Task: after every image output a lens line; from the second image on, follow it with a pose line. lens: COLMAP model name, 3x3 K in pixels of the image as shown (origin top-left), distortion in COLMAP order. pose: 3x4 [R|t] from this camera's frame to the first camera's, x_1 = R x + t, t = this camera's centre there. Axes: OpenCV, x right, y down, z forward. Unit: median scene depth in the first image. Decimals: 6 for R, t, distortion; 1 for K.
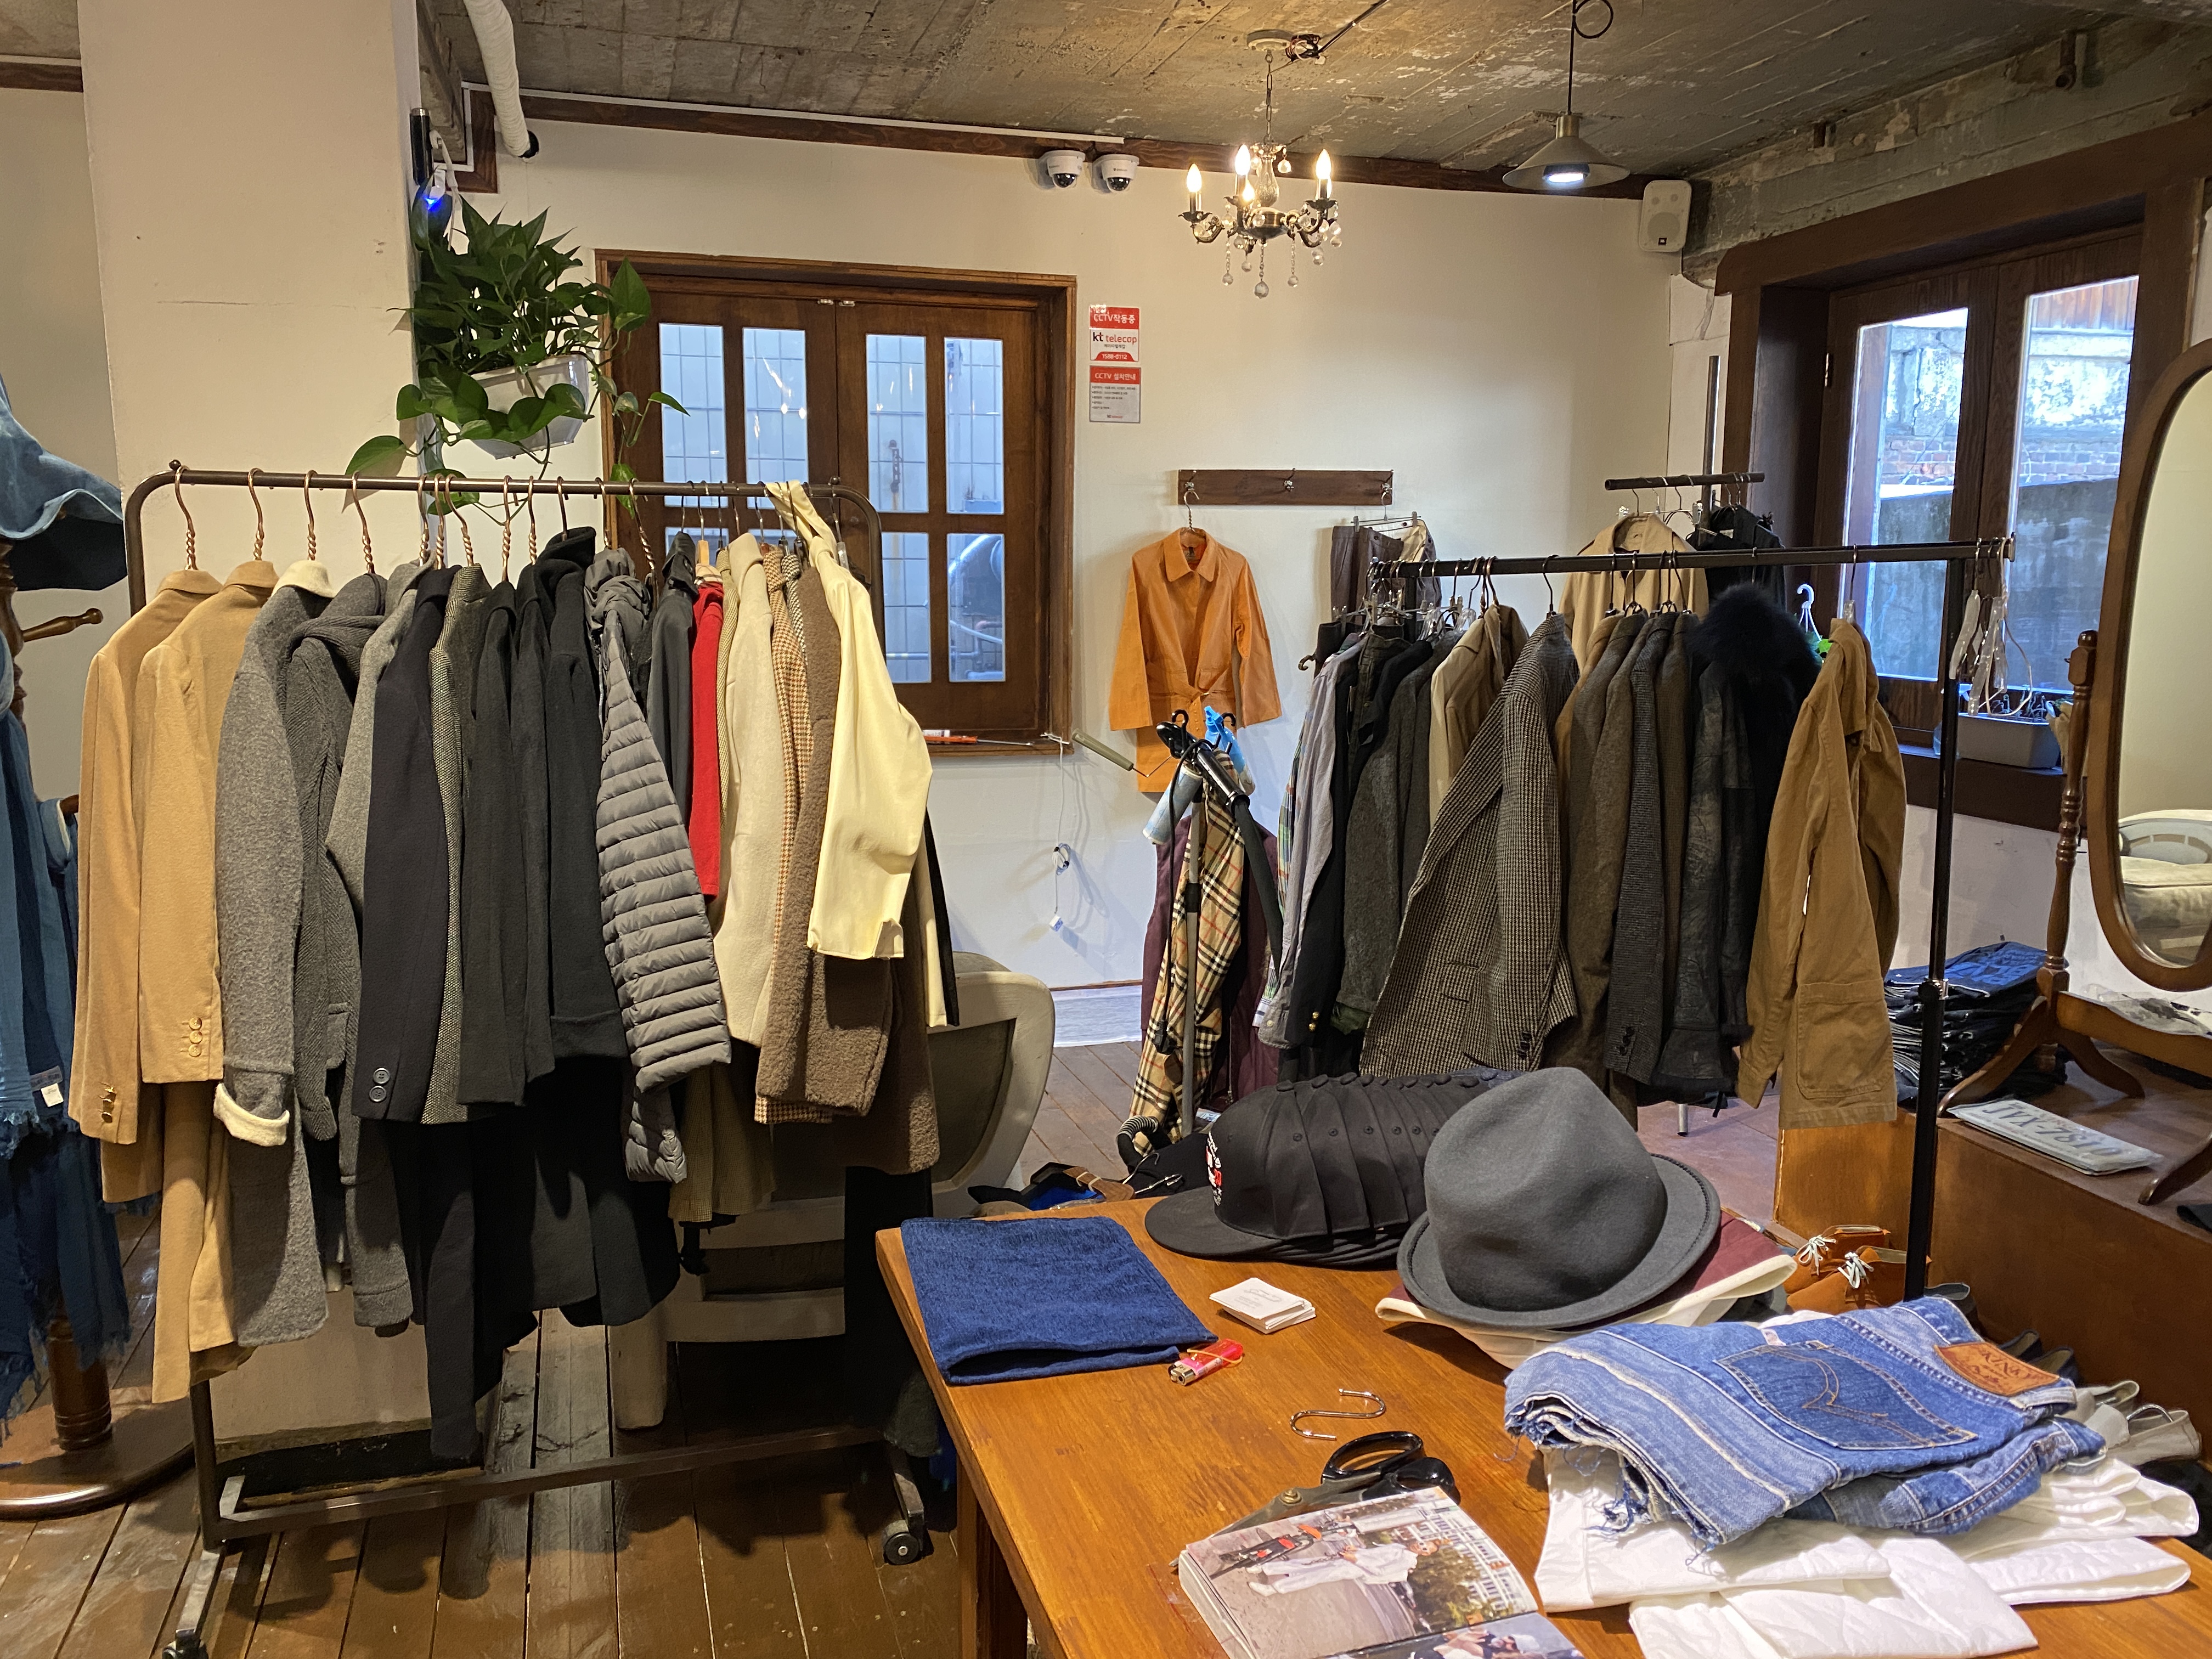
lens RADIAL K [[1685.0, 0, 1096.8], [0, 1685.0, 840.8], [0, 0, 1]] dist [0.008719, -0.023144]
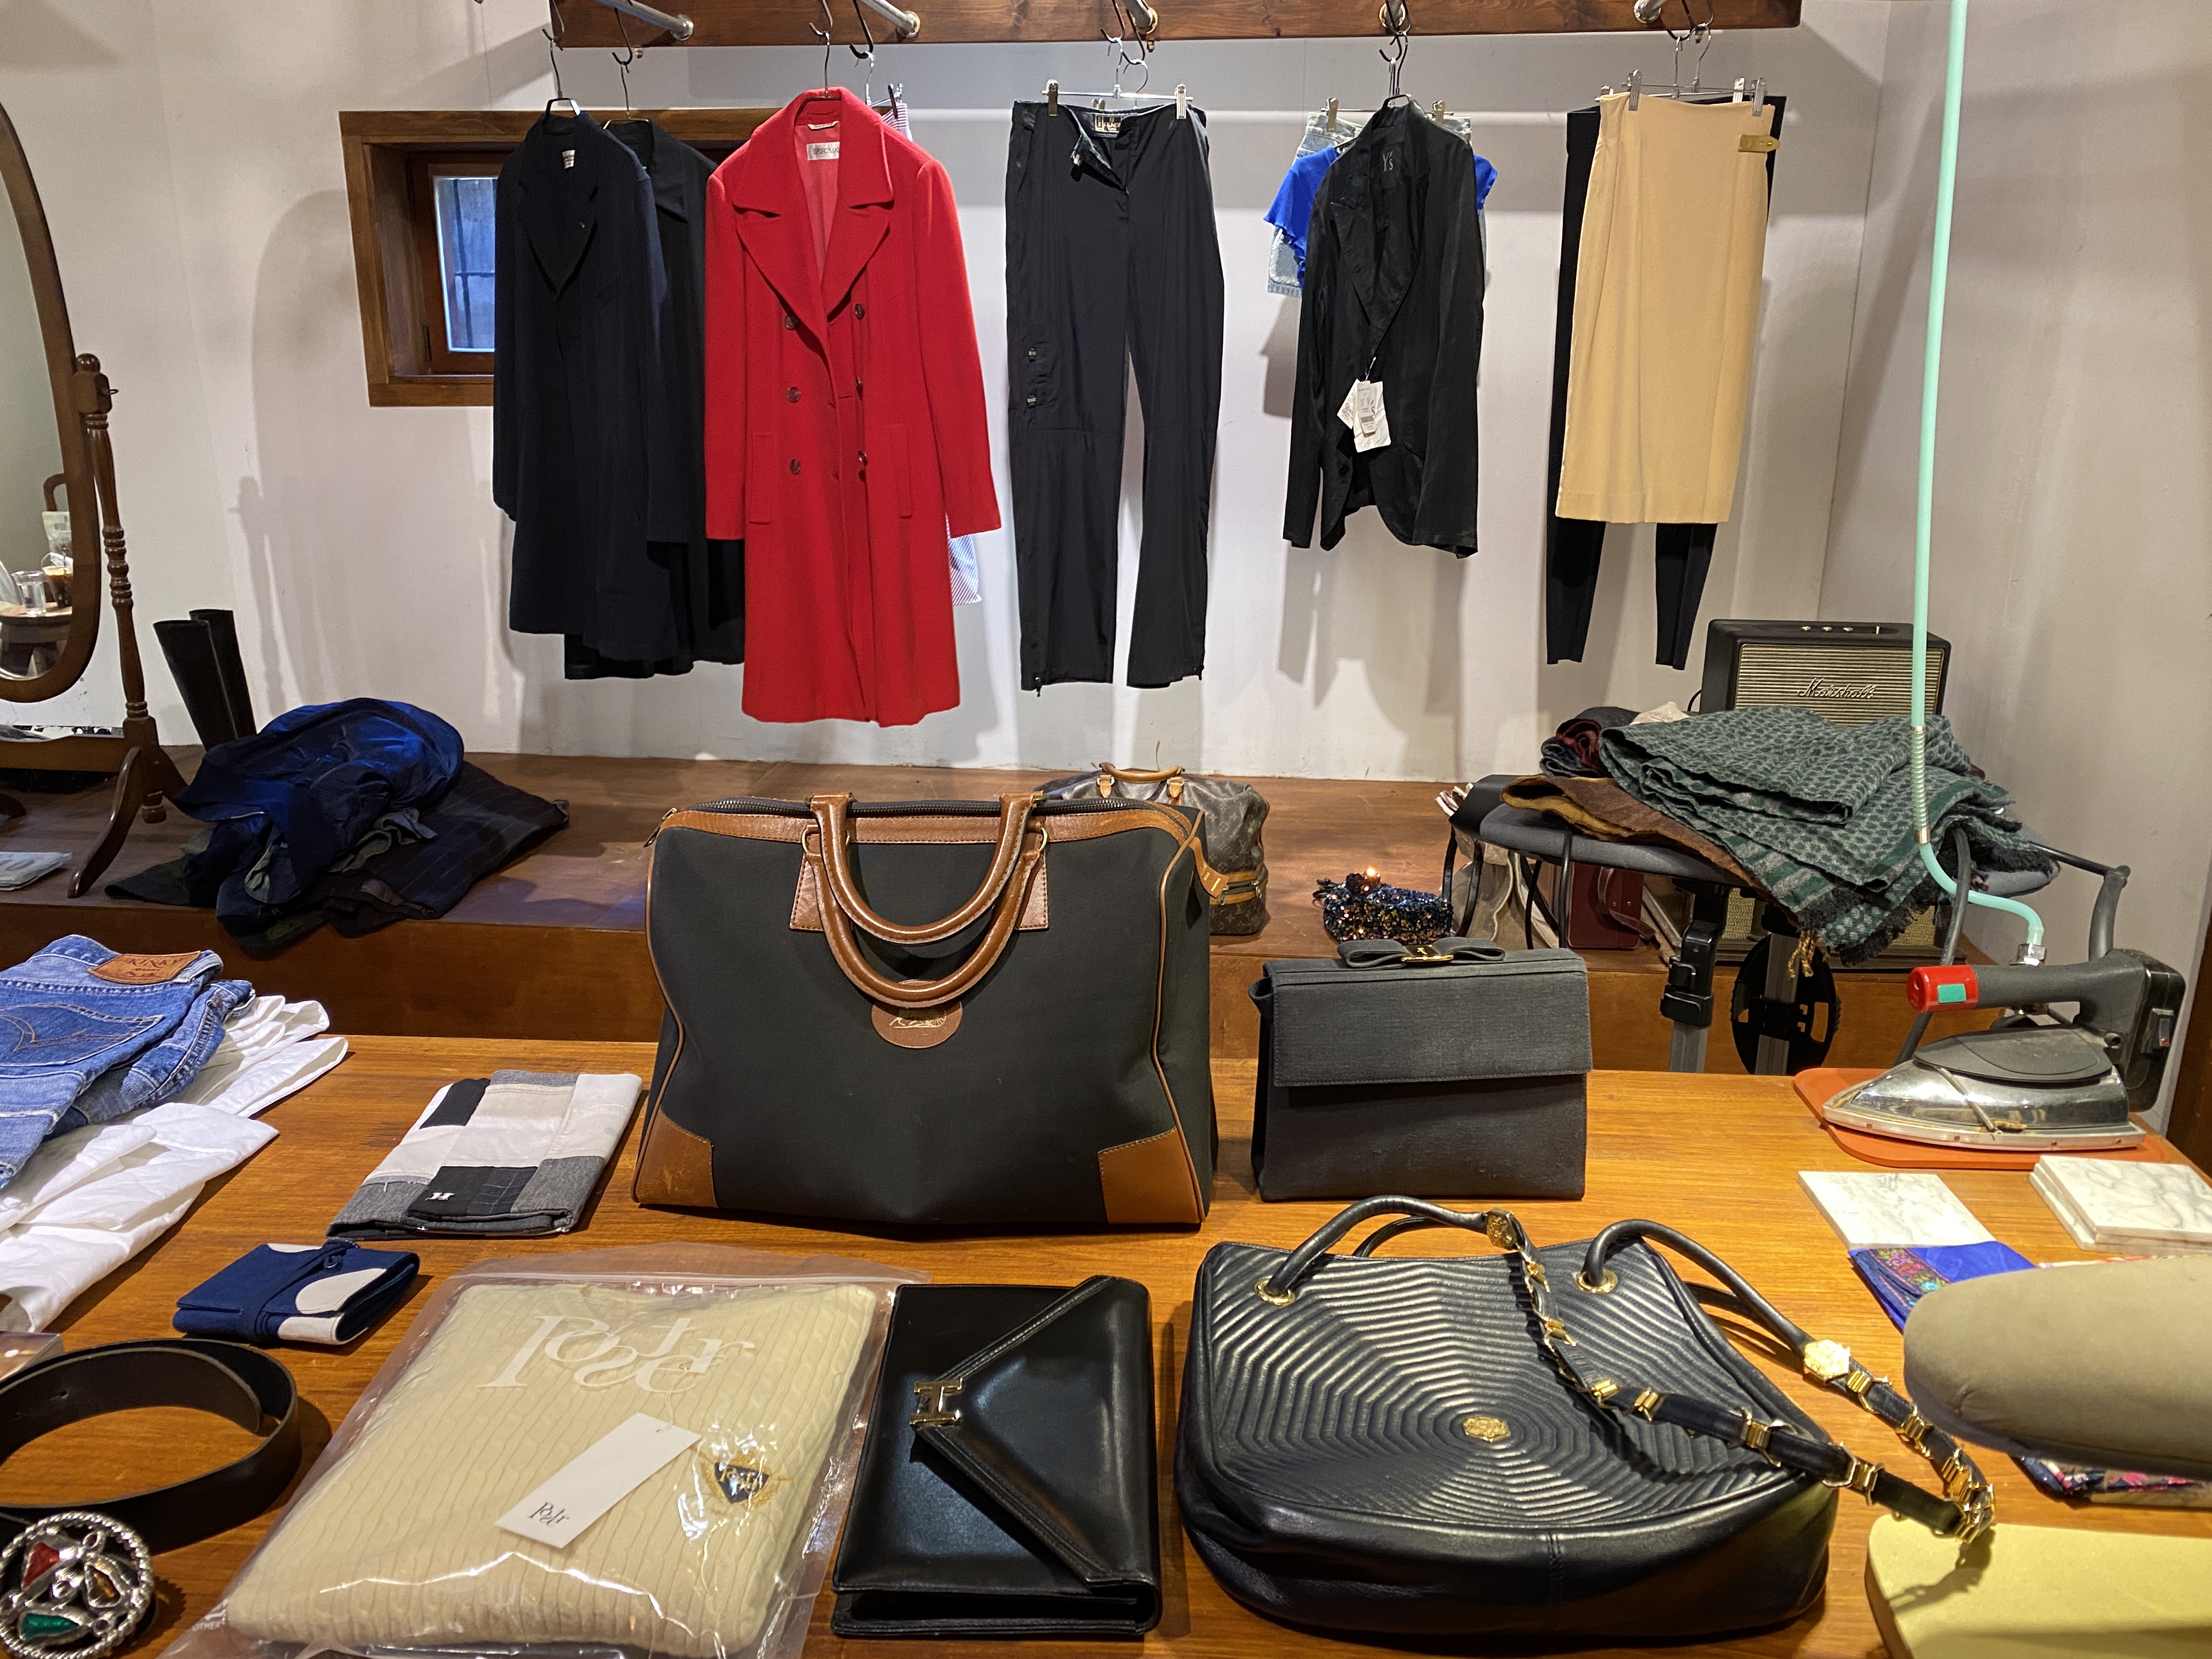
lens RADIAL K [[1685.0, 0, 1100.6], [0, 1685.0, 831.0], [0, 0, 1]] dist [0.008719, -0.023144]
pose [[0.350066, -0.261496, 0.899485, -0.266277], [0.142250, 0.963948, 0.224875, 0.064077], [-0.925861, 0.049231, 0.374643, -0.035455]]
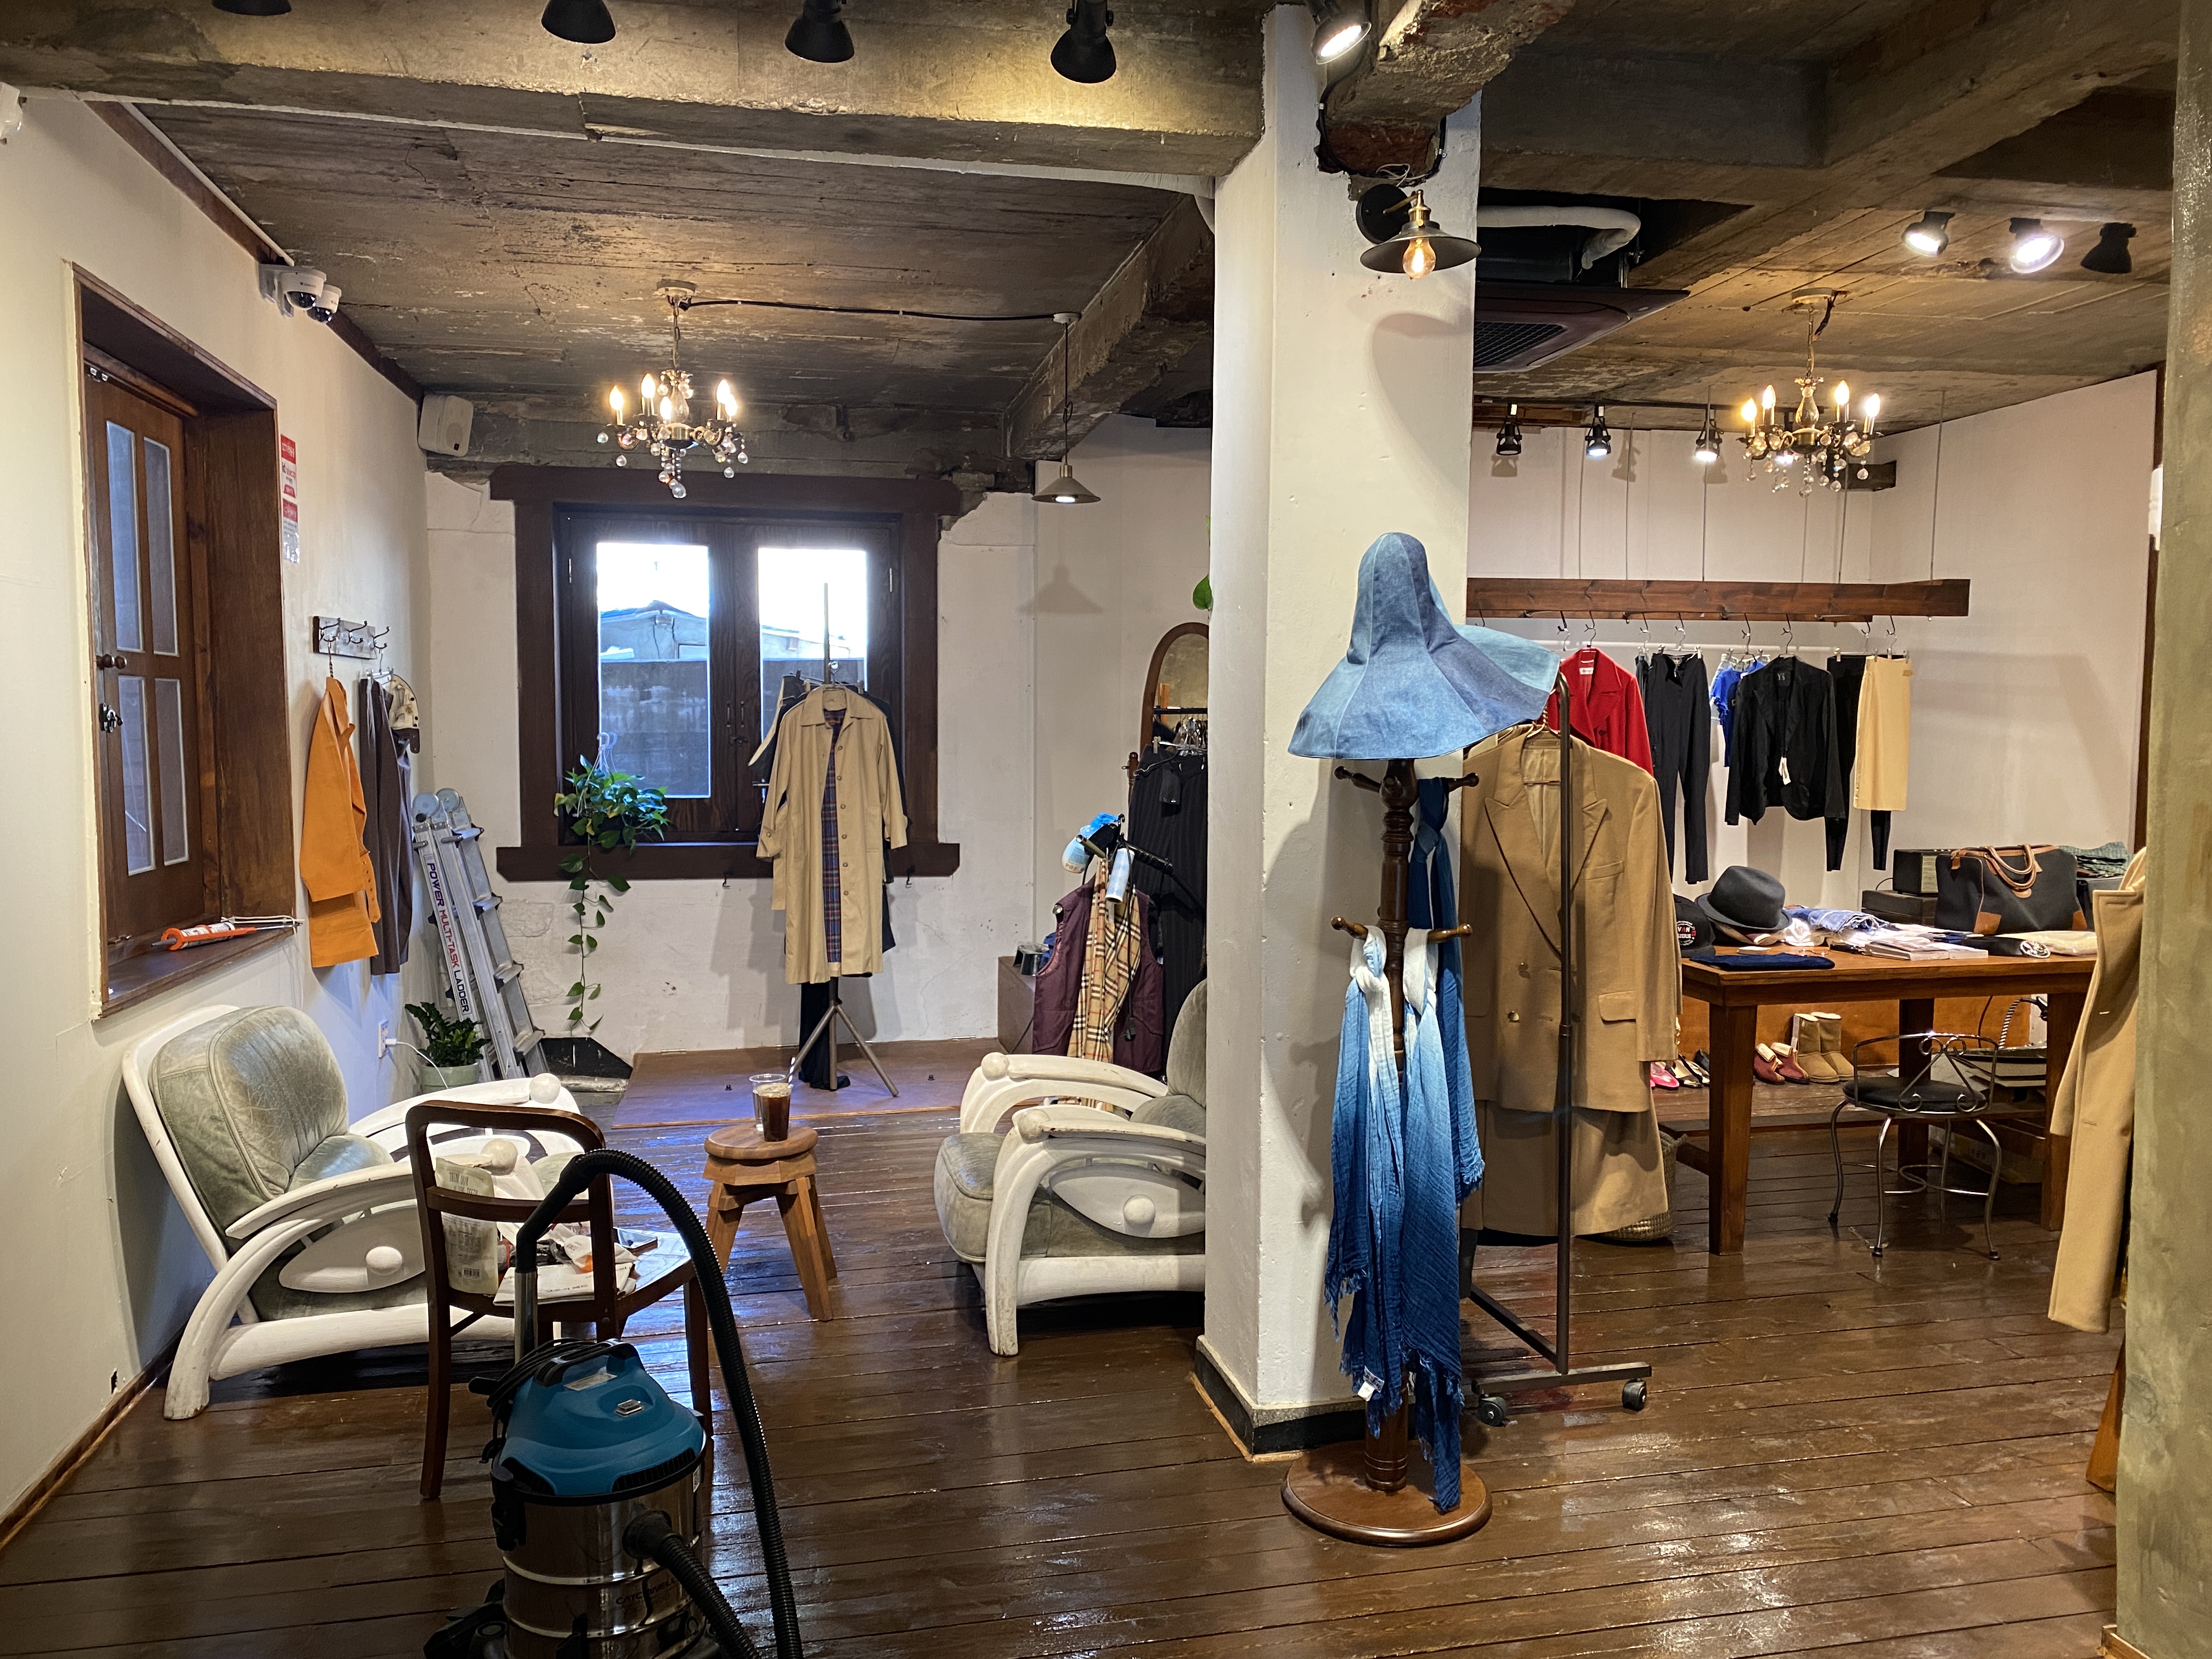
lens RADIAL K [[1685.0, 0, 1105.4], [0, 1685.0, 826.5], [0, 0, 1]] dist [0.008719, -0.023144]
pose [[0.084224, -0.067176, 0.994180, -6.730187], [0.149622, 0.987266, 0.054033, -0.738497], [-0.985150, 0.144201, 0.093202, 3.994245]]
